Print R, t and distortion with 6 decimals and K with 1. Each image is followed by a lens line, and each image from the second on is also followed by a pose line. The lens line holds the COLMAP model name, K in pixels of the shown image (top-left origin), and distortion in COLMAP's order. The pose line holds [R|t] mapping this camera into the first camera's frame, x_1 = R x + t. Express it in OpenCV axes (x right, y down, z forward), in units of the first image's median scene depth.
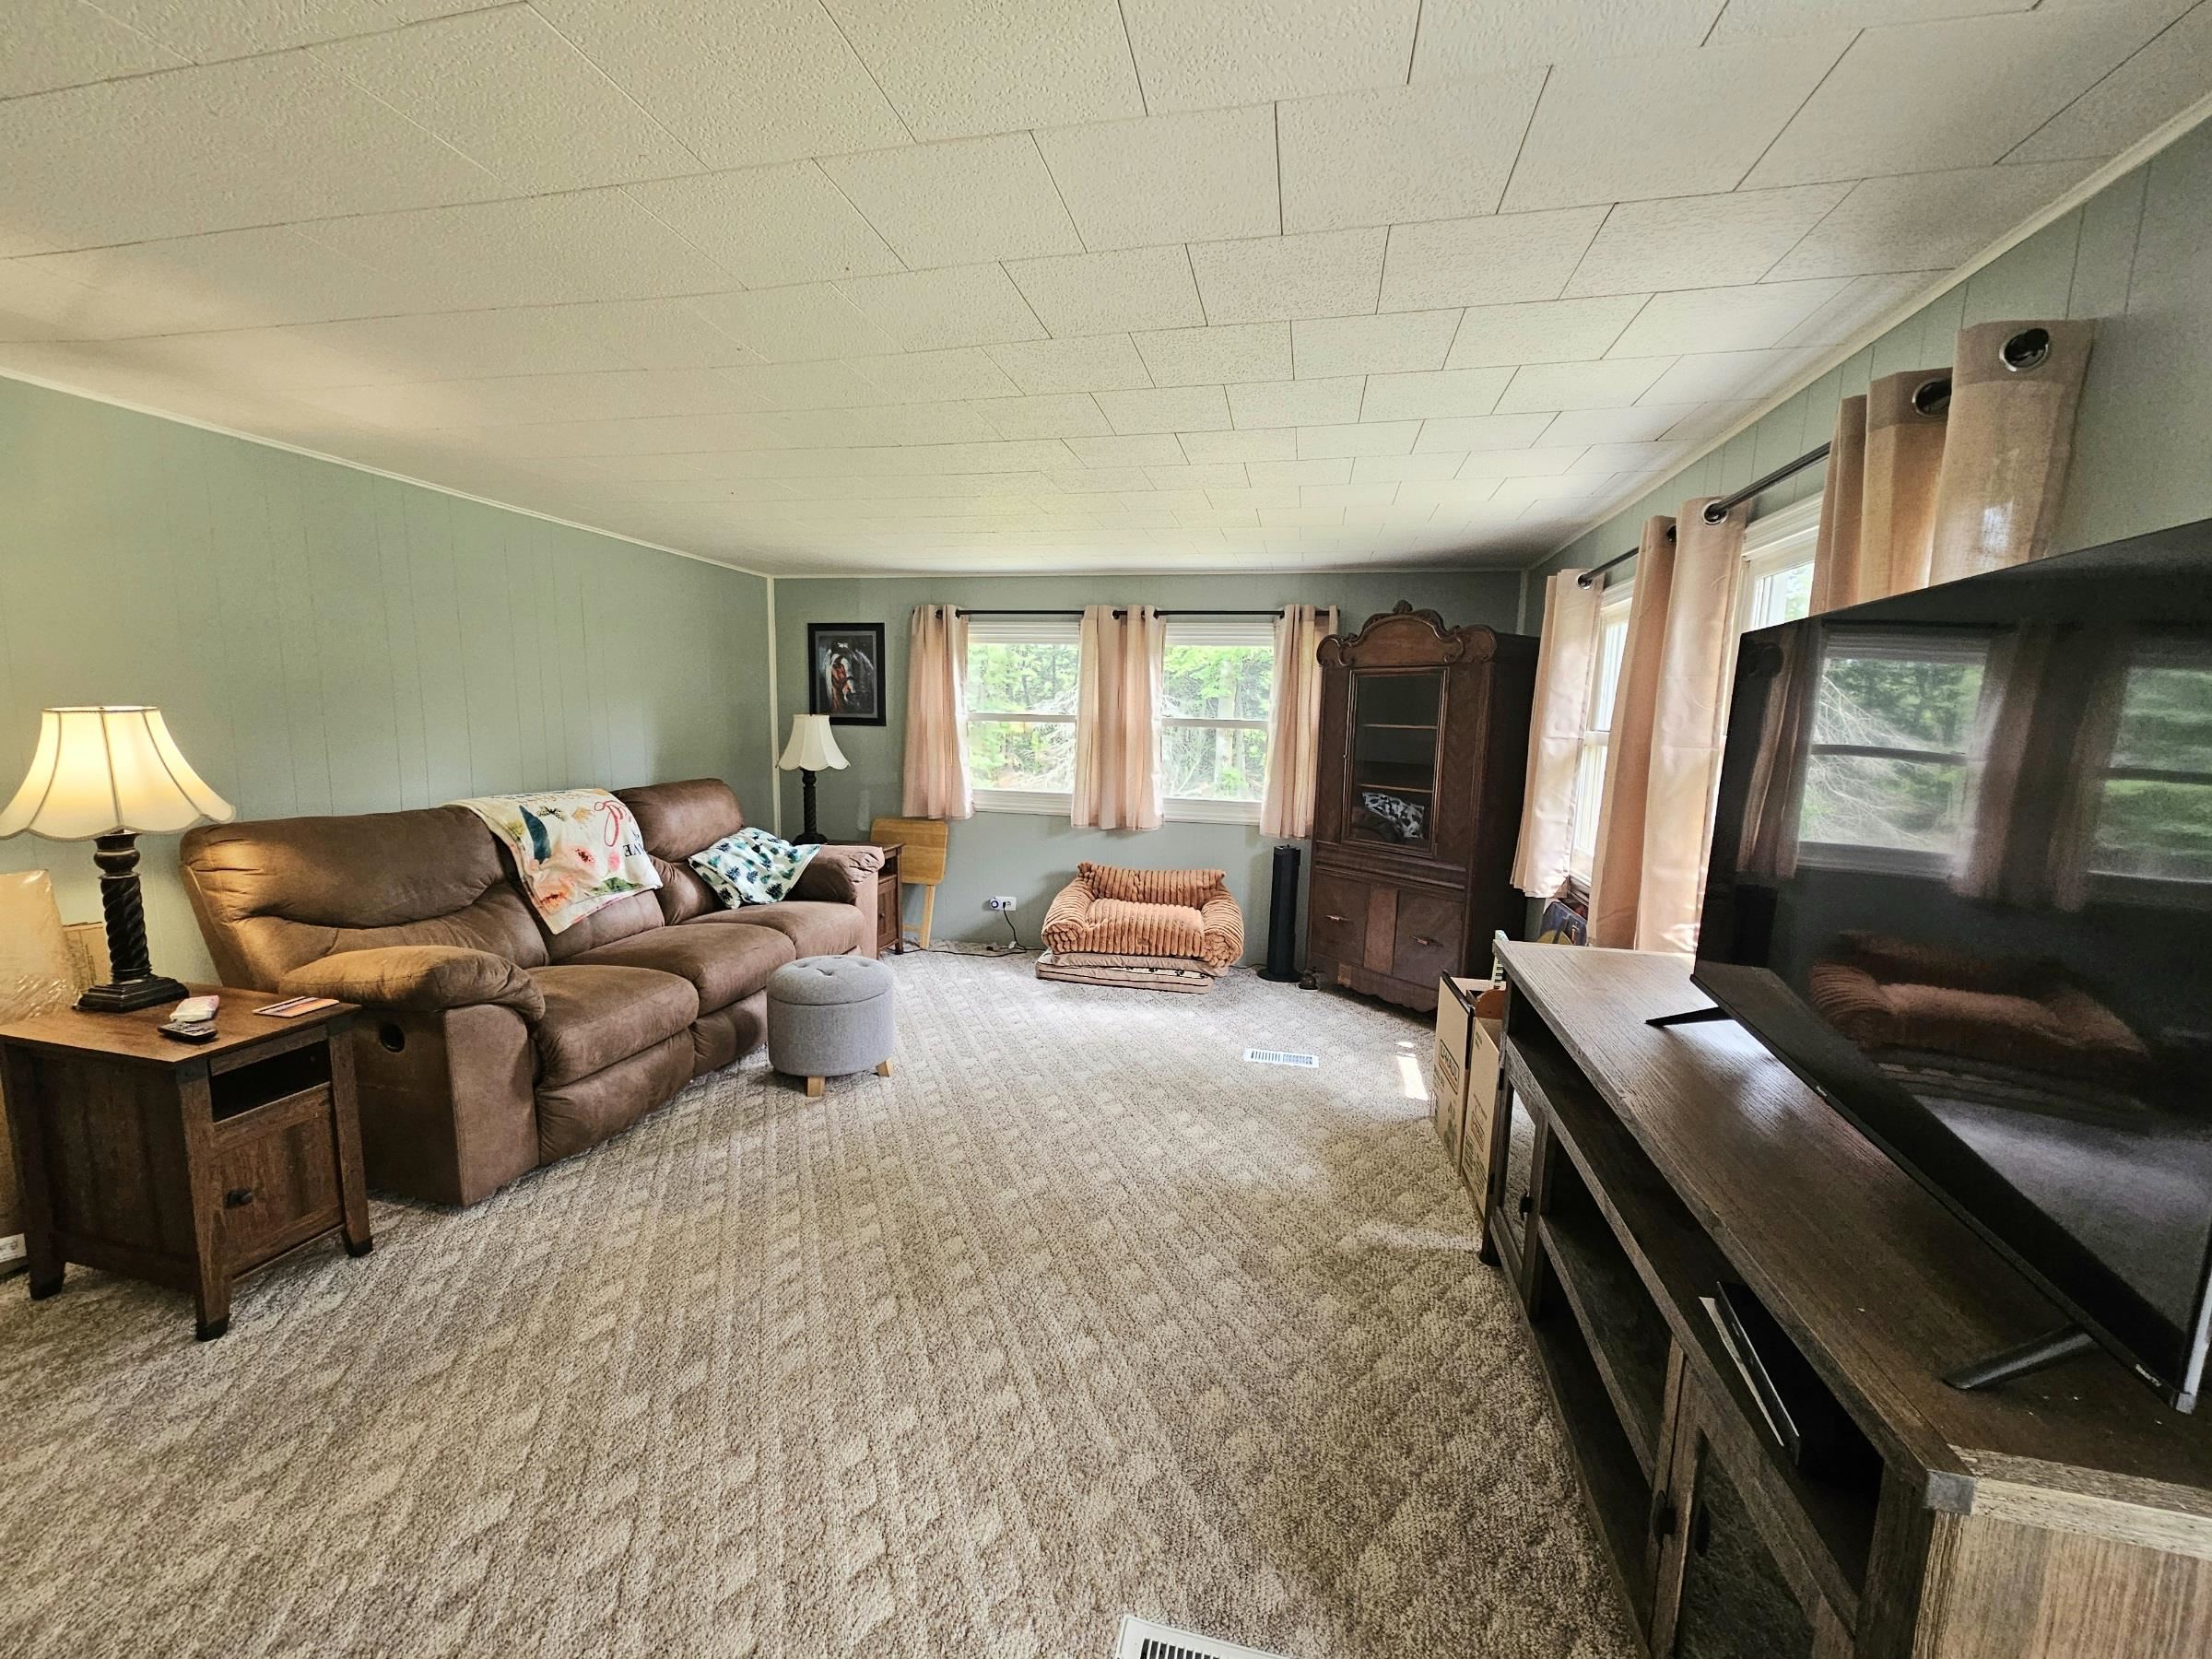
lens RADIAL K [[902.5, 0, 1105.8], [0, 902.5, 835.3], [0, 0, 1]] dist [0.003532, 0.001169]
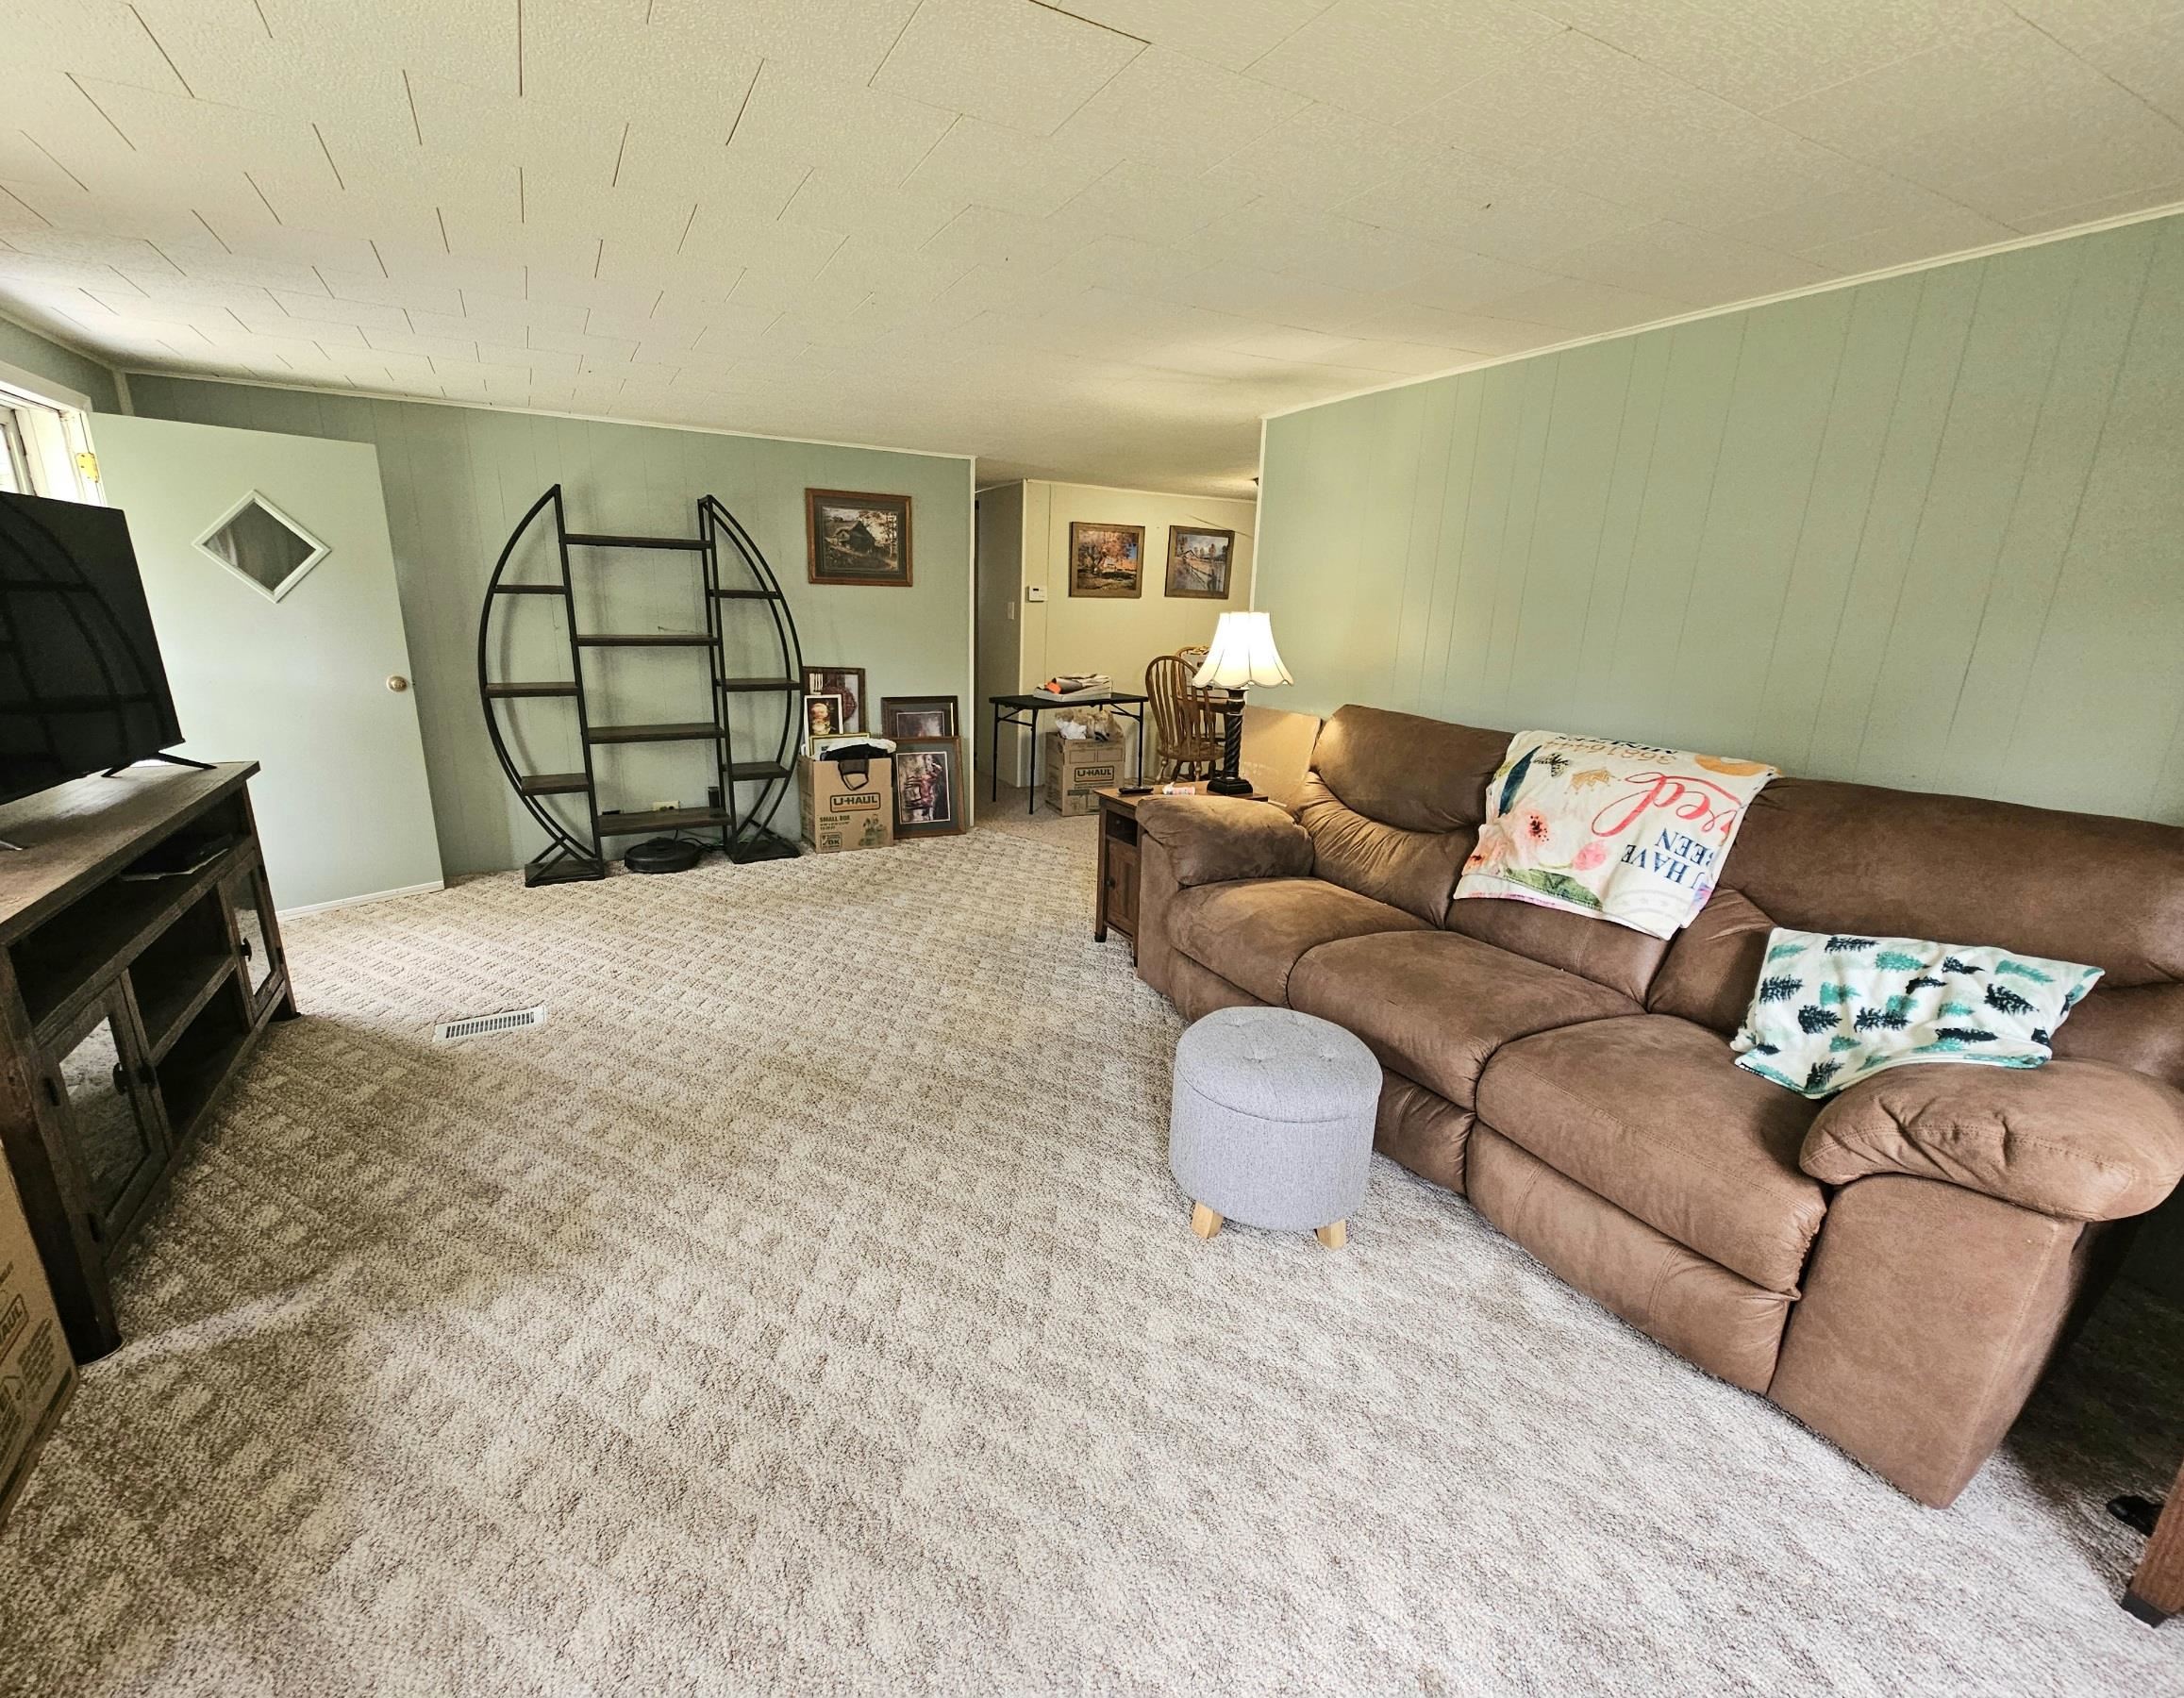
lens RADIAL K [[919.7, 0, 1040.3], [0, 919.7, 857.1], [0, 0, 1]] dist [0.003481, 0.000581]
pose [[-0.756456, 0.137957, -0.639330, 0.148661], [-0.127125, 0.927846, 0.350629, -0.125181], [0.641572, 0.346510, -0.684337, 0.974602]]
